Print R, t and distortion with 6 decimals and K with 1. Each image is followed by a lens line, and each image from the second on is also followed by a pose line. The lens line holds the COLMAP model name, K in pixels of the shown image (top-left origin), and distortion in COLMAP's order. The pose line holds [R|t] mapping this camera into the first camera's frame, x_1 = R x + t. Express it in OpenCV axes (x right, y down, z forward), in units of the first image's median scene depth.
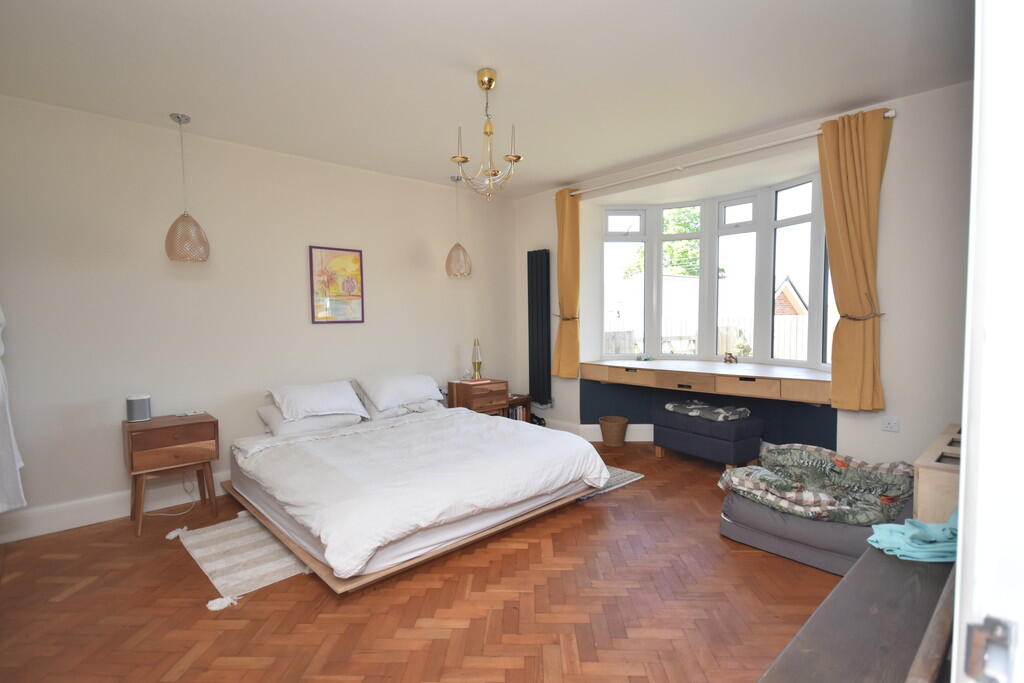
lens RADIAL K [[500.9, 0, 514.8], [0, 500.9, 344.0], [0, 0, 1]] dist [0.003748, 0.000367]
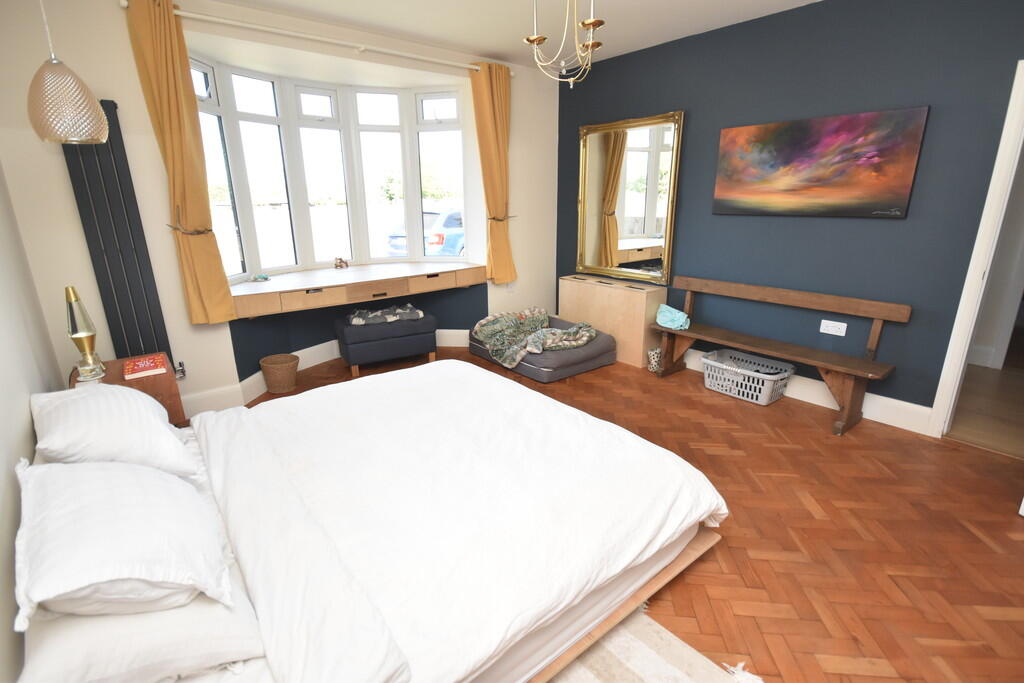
lens RADIAL K [[492.2, 0, 516.4], [0, 492.2, 342.2], [0, 0, 1]] dist [0.004758, 0.000002]
pose [[0.059296, -0.269331, 0.961220, -0.585366], [0.063380, 0.961988, 0.265636, -0.064371], [-0.996226, 0.045171, 0.074113, 0.650135]]
